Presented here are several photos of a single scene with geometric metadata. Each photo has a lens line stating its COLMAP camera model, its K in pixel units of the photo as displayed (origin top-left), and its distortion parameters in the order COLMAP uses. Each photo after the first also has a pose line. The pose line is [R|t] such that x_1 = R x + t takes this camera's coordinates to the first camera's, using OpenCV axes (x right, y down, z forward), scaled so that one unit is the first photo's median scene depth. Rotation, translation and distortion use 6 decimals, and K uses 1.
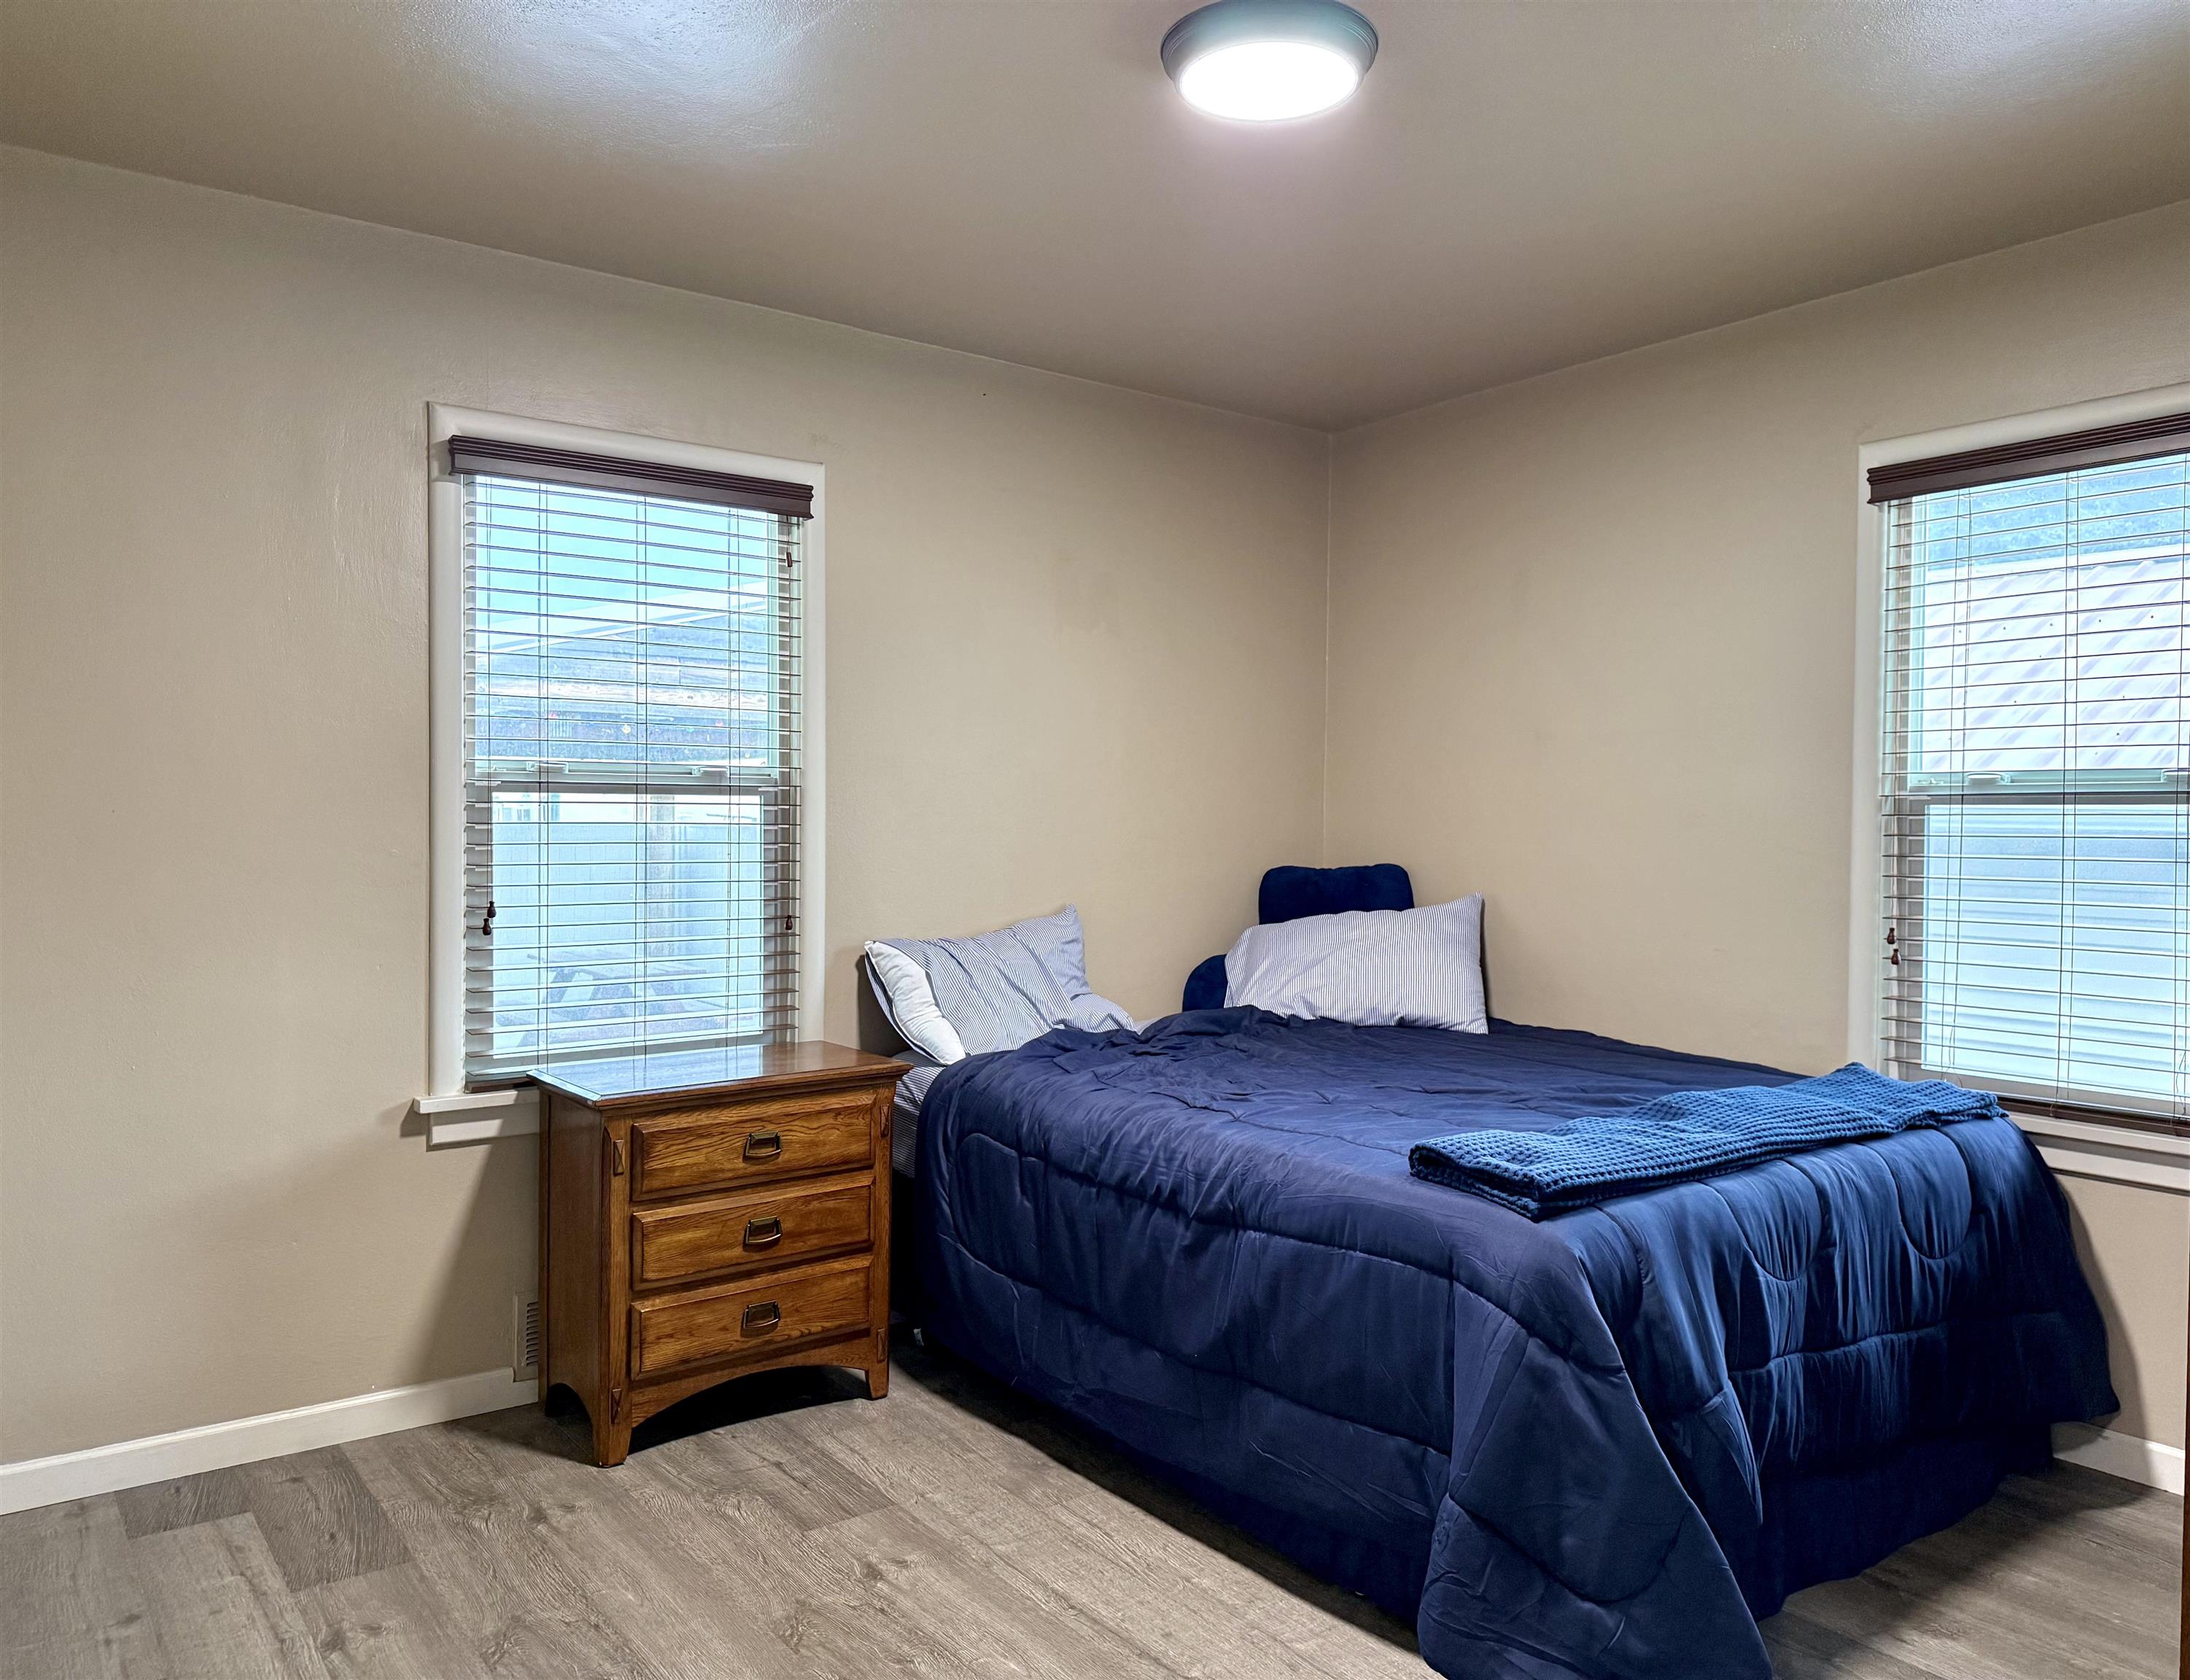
lens RADIAL K [[1597.5, 0, 1095.0], [0, 1597.5, 840.0], [0, 0, 1]] dist [0.097006, -0.120002]
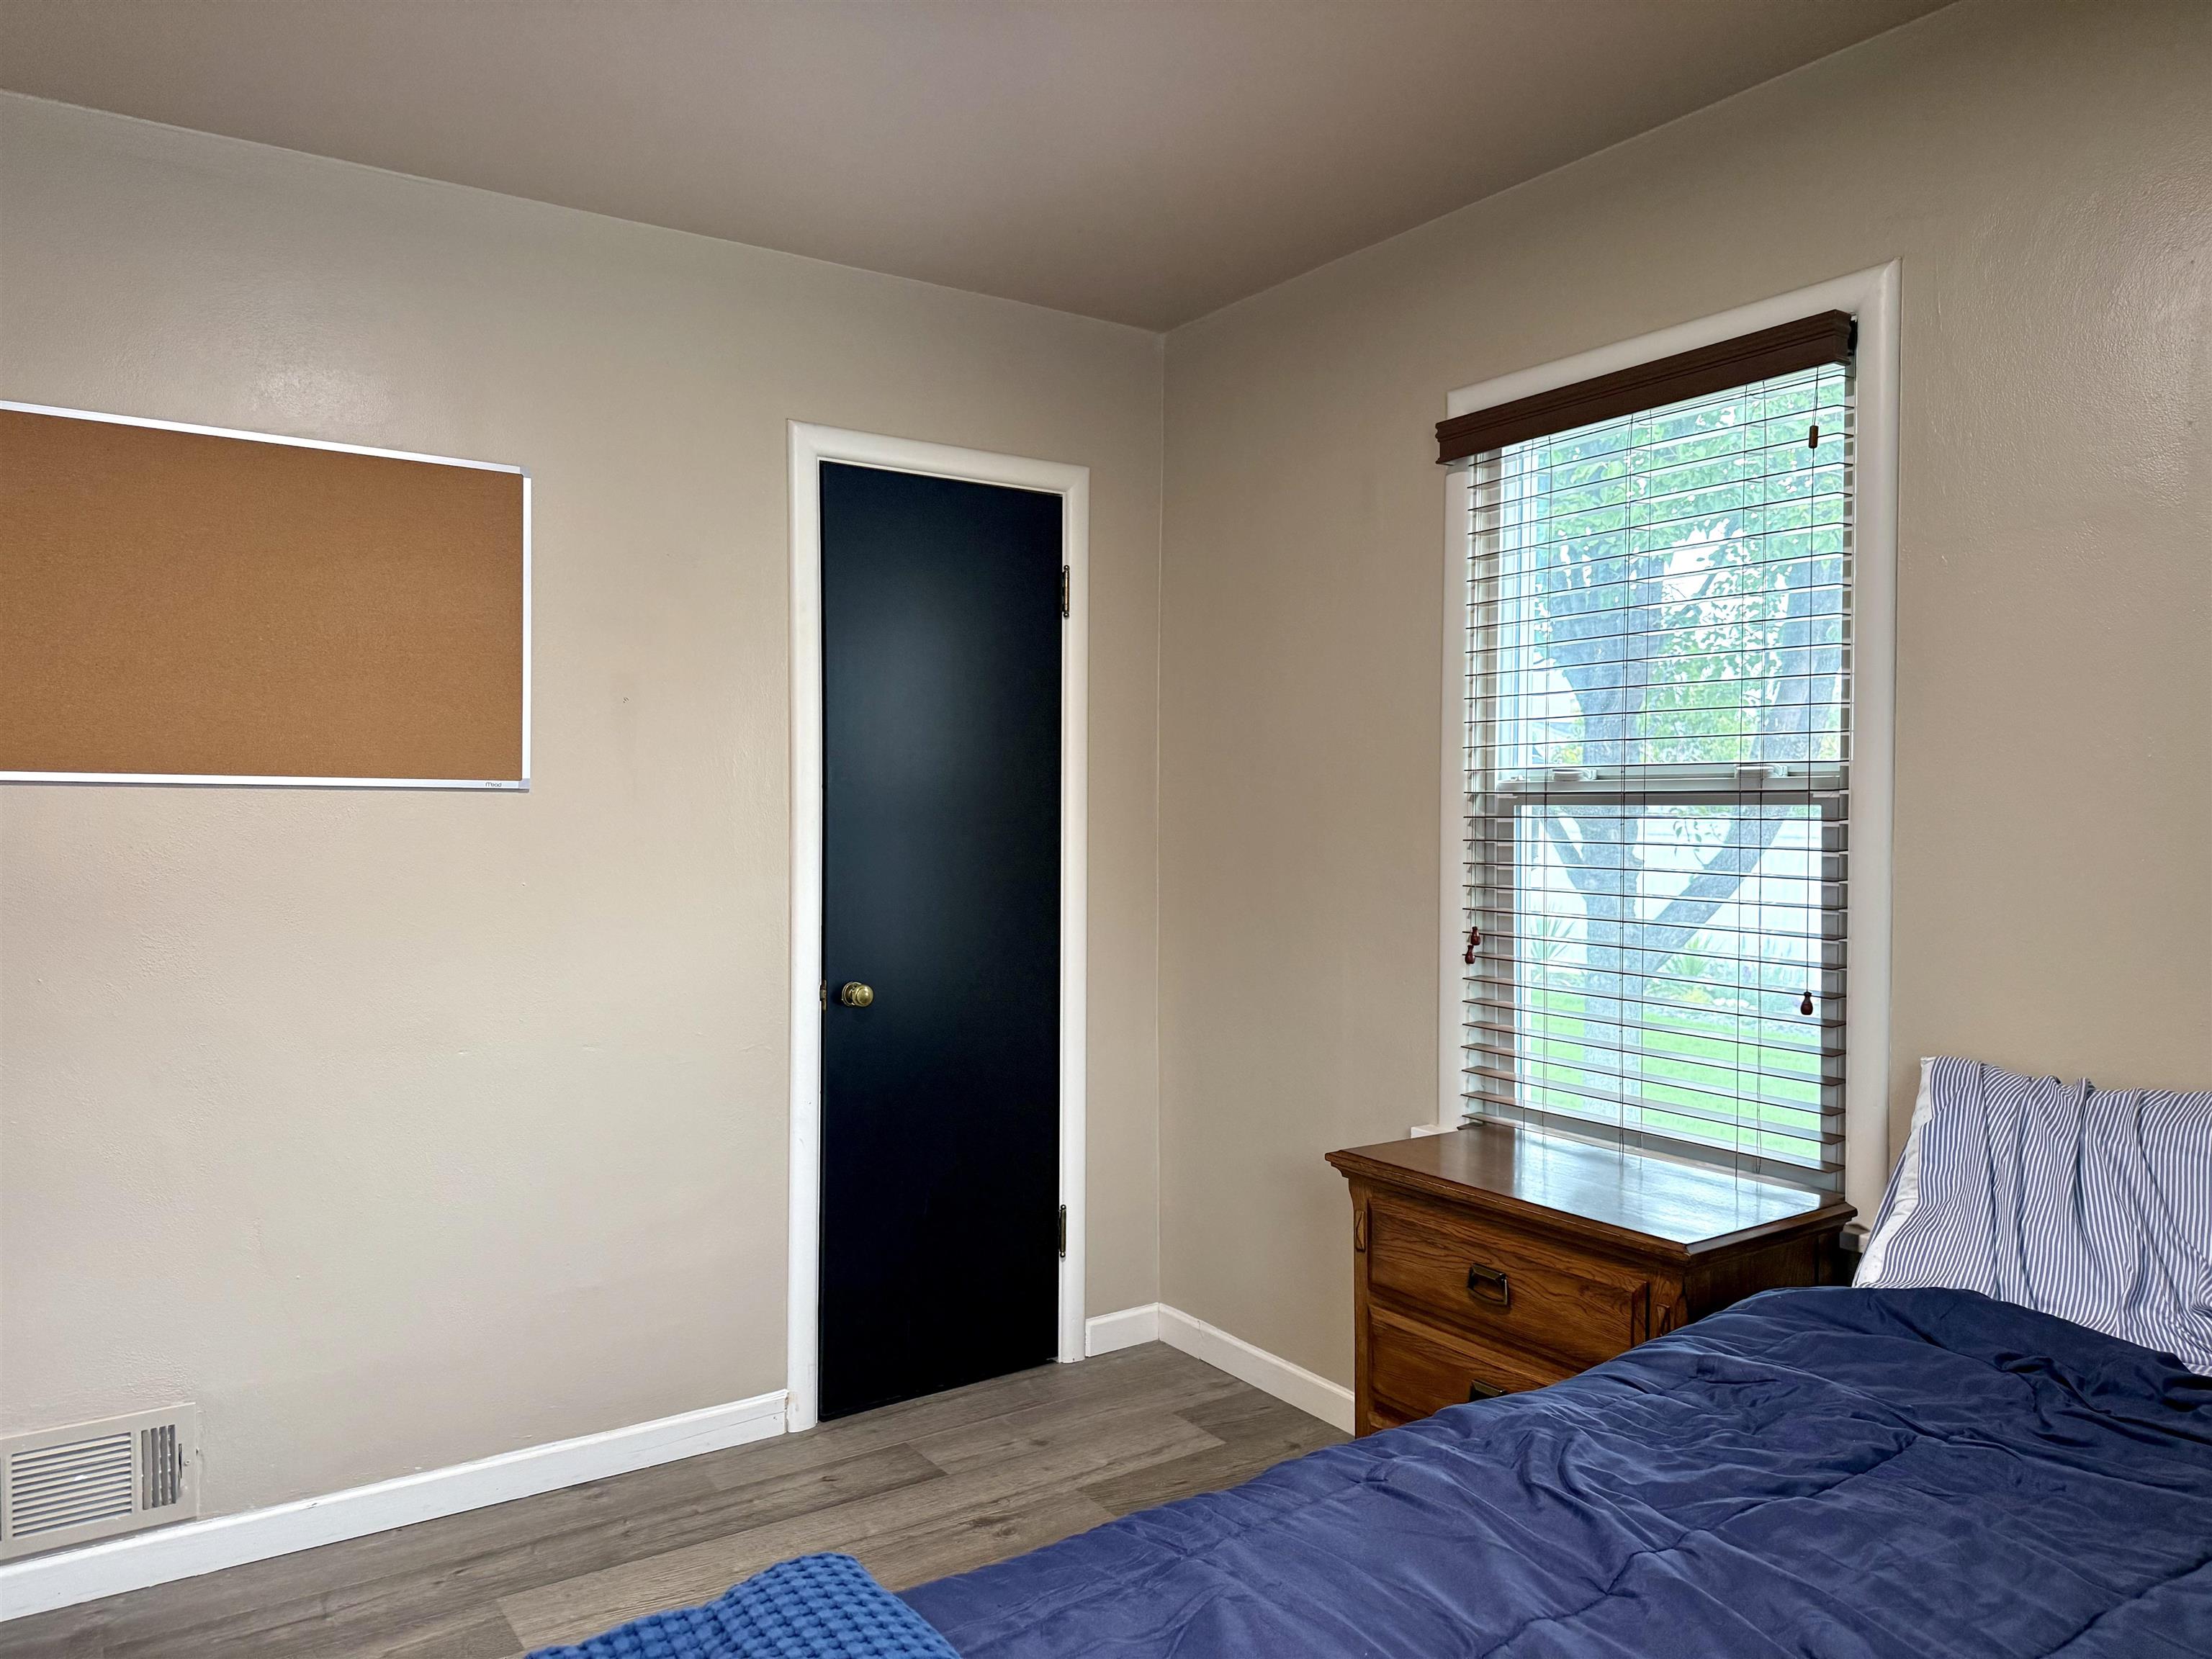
lens RADIAL K [[1538.8, 0, 1106.0], [0, 1538.8, 829.5], [0, 0, 1]] dist [0.141227, -0.242015]
pose [[-0.045588, 0.010324, -0.998907, 0.495554], [-0.023395, 0.999661, 0.011400, -0.020569], [0.998686, 0.023889, -0.045331, 0.835865]]
